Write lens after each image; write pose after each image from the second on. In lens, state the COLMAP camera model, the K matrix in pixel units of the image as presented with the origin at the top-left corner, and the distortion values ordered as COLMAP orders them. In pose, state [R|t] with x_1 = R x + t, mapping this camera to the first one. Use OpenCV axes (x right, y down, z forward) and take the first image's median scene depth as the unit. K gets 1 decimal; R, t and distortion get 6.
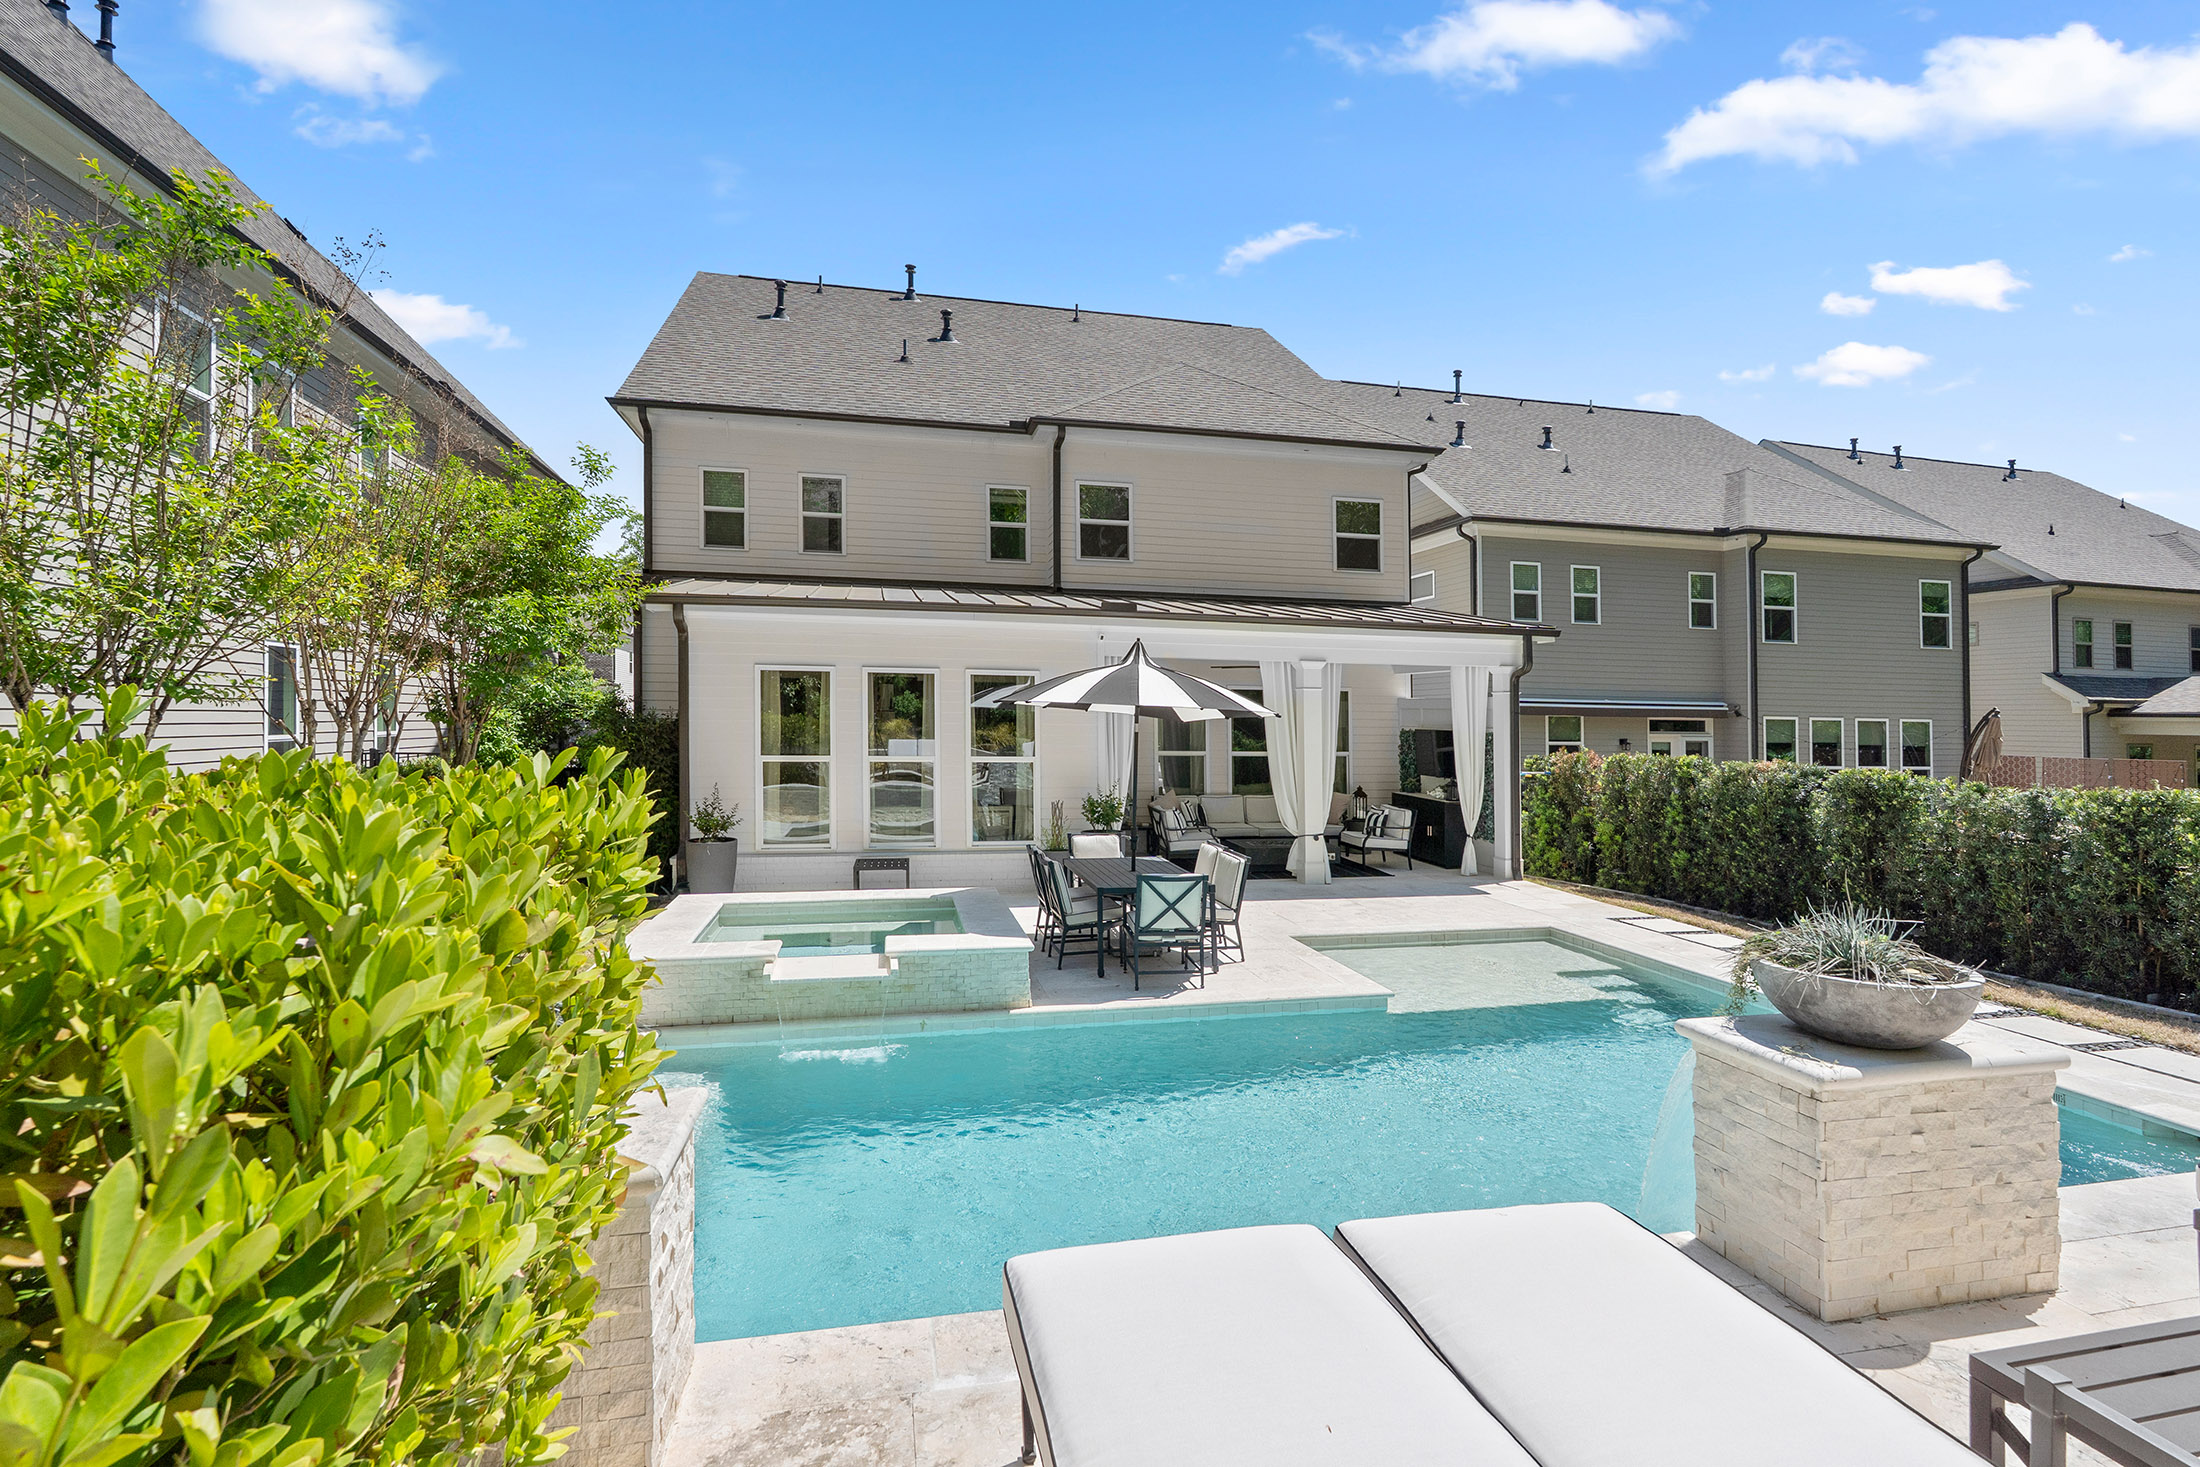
lens RADIAL K [[1586.3, 0, 1054.0], [0, 1586.3, 621.6], [0, 0, 1]] dist [-0.003341, -0.001426]
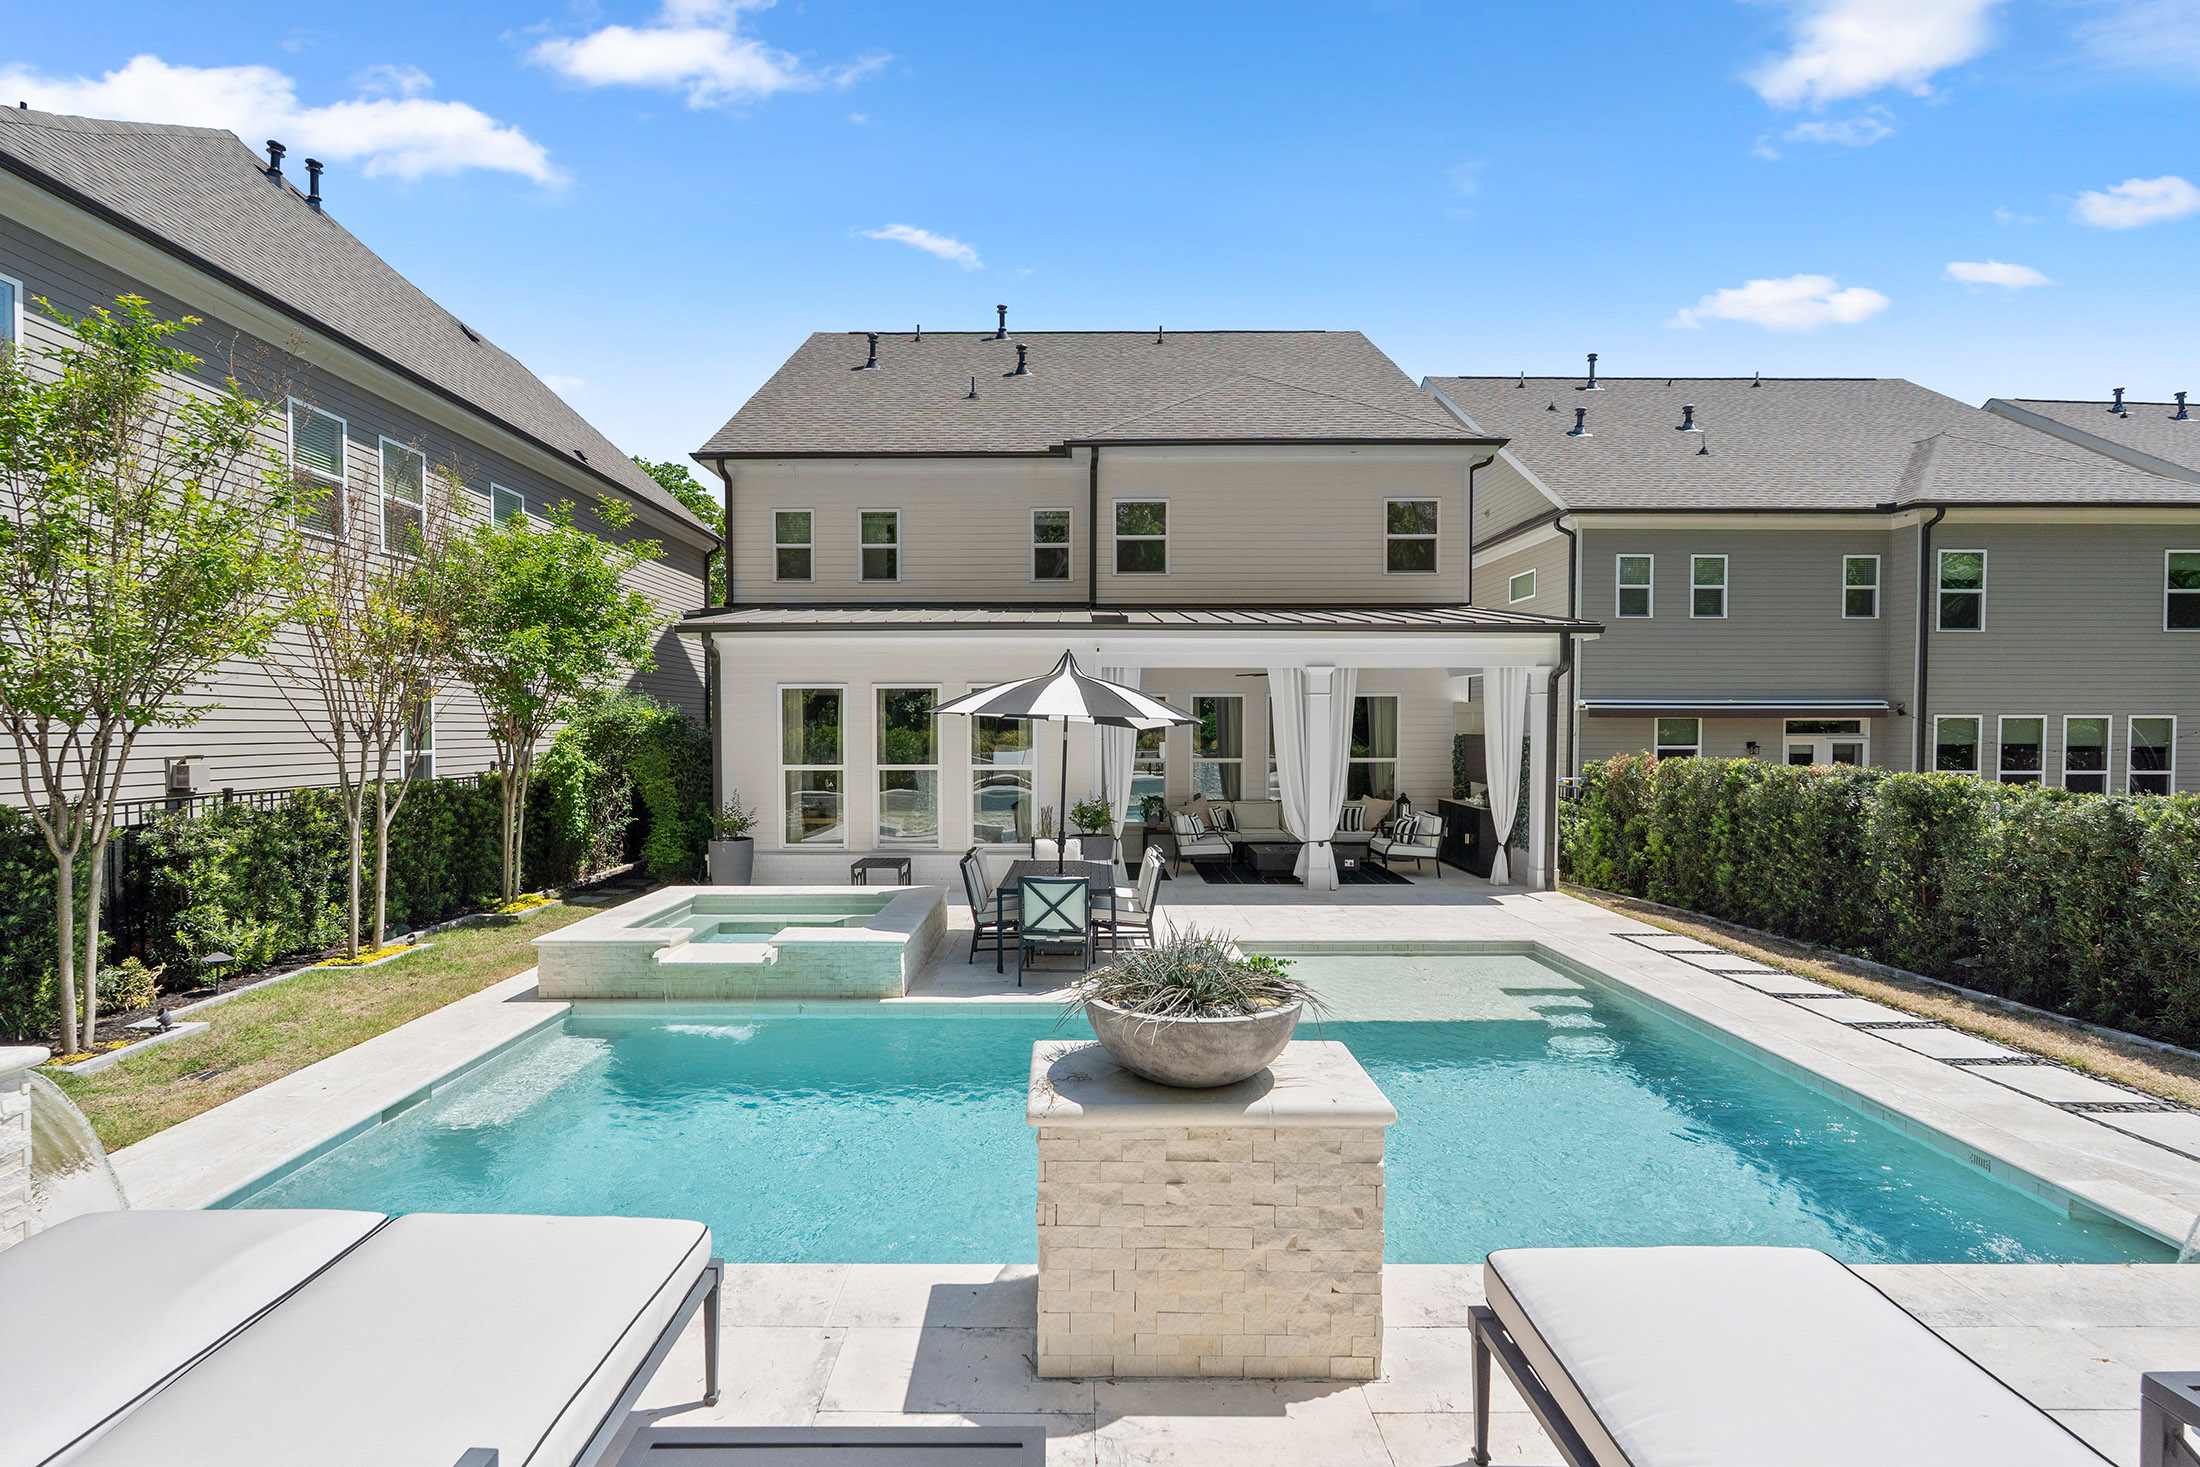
lens RADIAL K [[1438.8, 0, 1100.0], [0, 1438.8, 733.5], [0, 0, 1]] dist [-0.003886, -0.000276]
pose [[0.943095, -0.013096, -0.332266, 0.329356], [0.033412, 0.997899, 0.055503, 0.012113], [0.330841, -0.063446, 0.941551, 0.106617]]
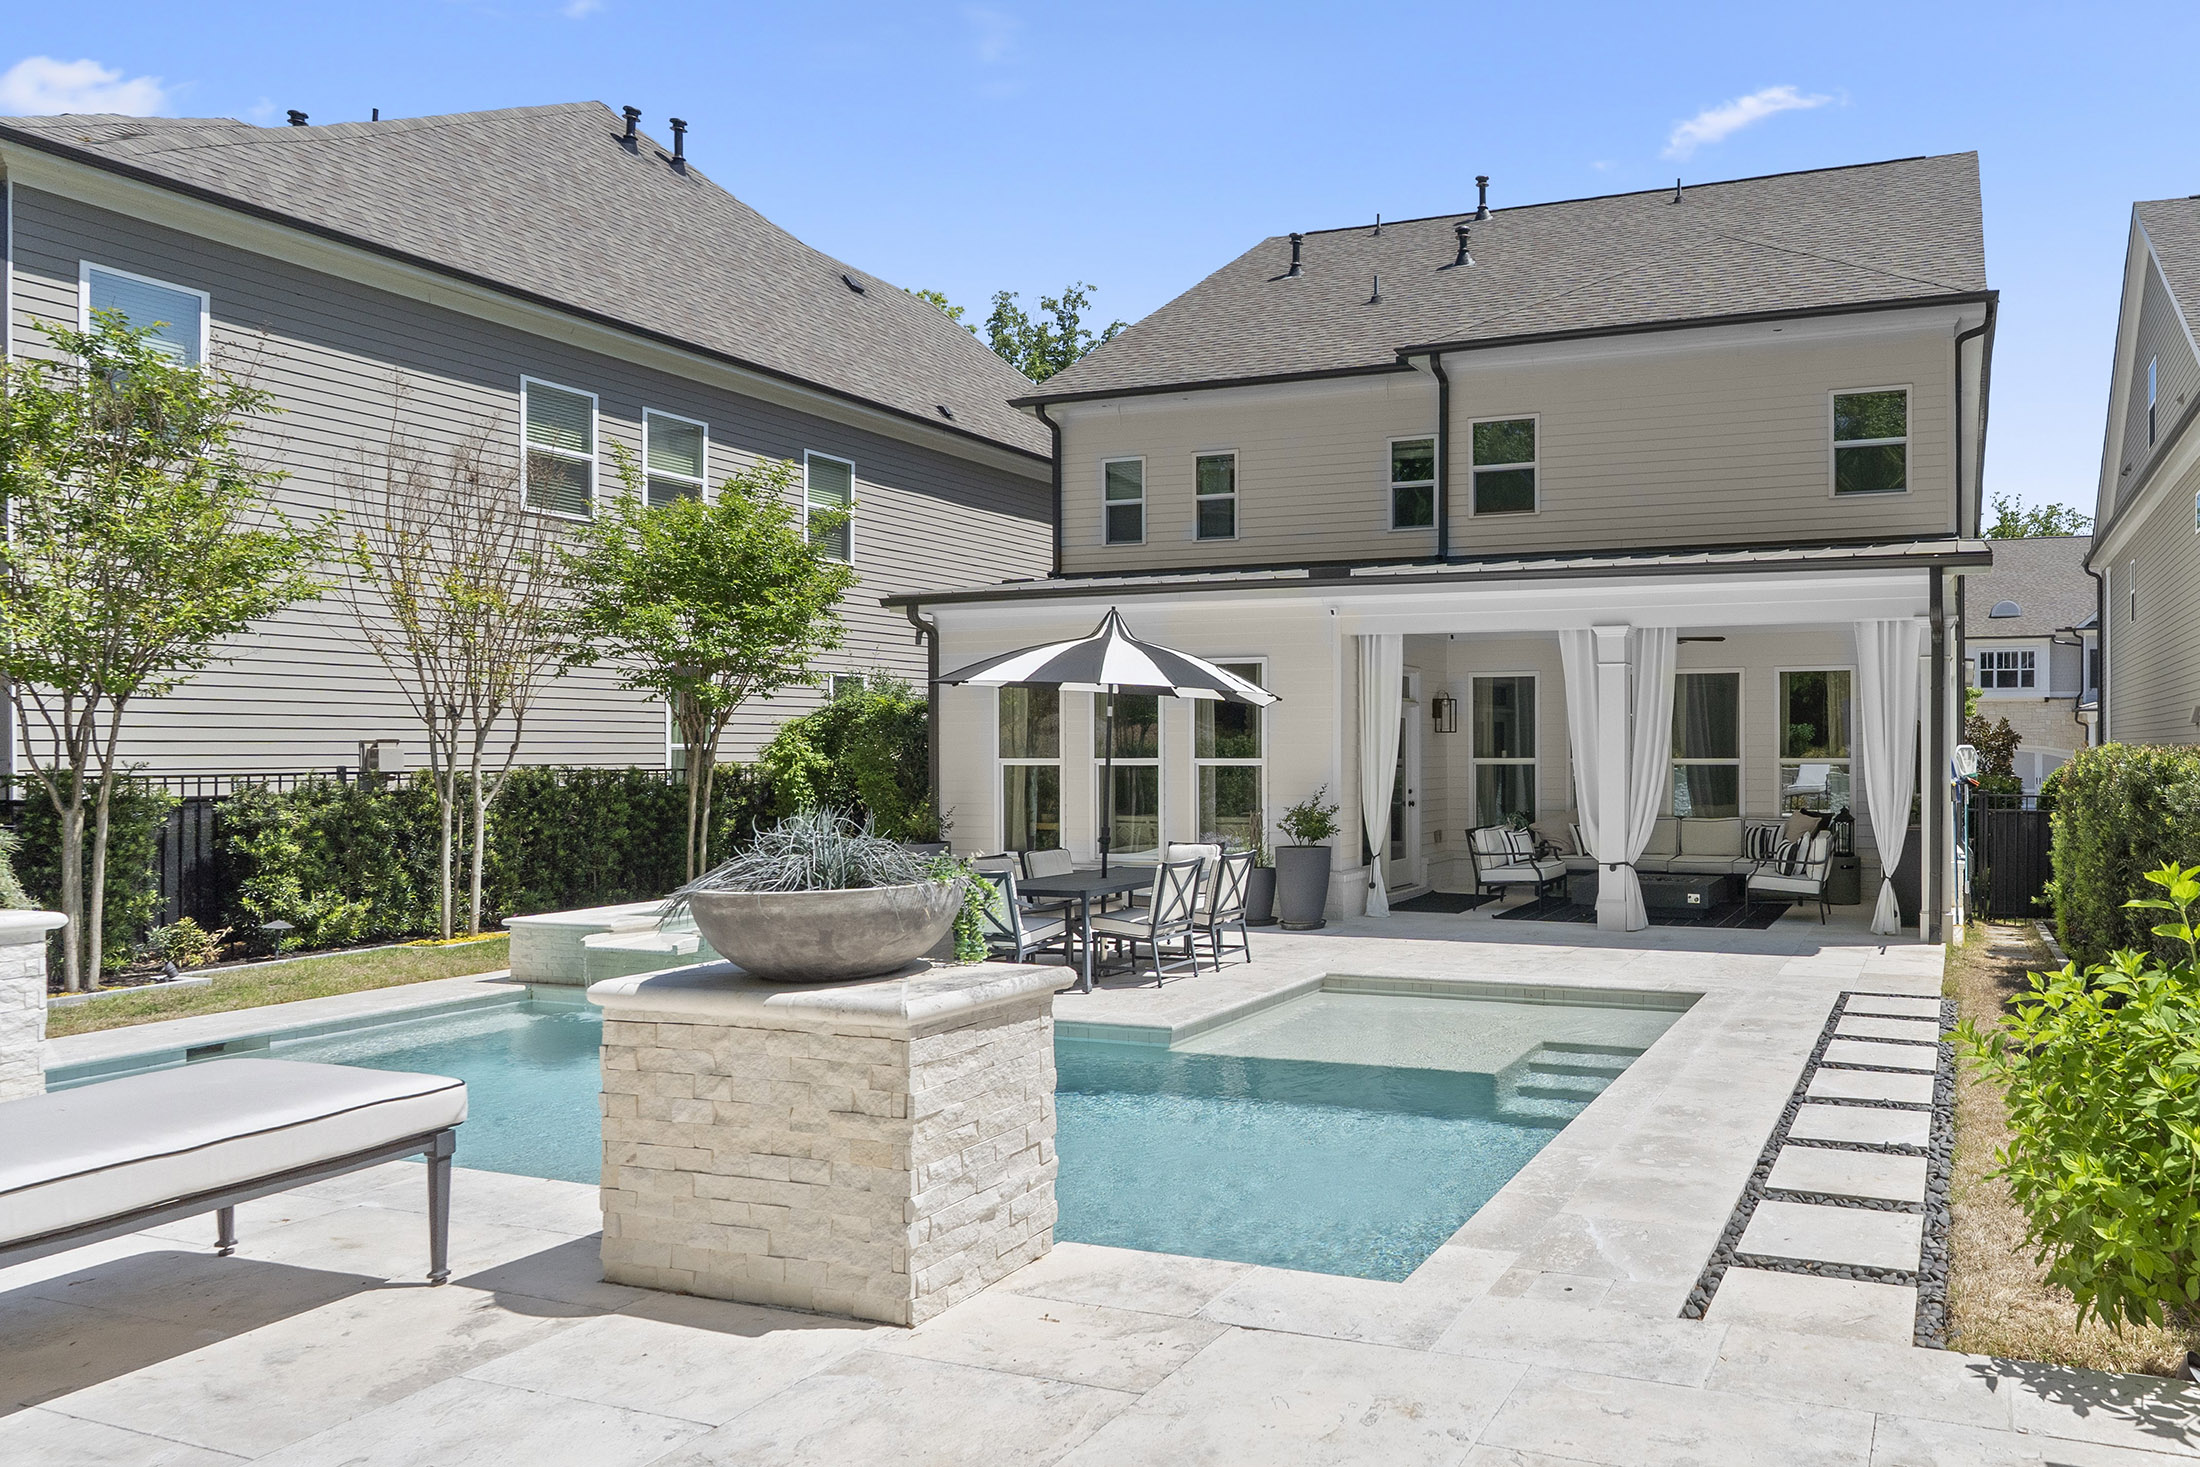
lens RADIAL K [[1884.4, 0, 1100.0], [0, 1884.4, 733.5], [0, 0, 1]] dist [-0.006141, -0.002070]
pose [[0.710559, -0.017637, -0.703416, 0.554080], [0.050336, 0.998399, 0.025814, 0.035101], [0.701835, -0.053750, 0.710309, 0.198172]]
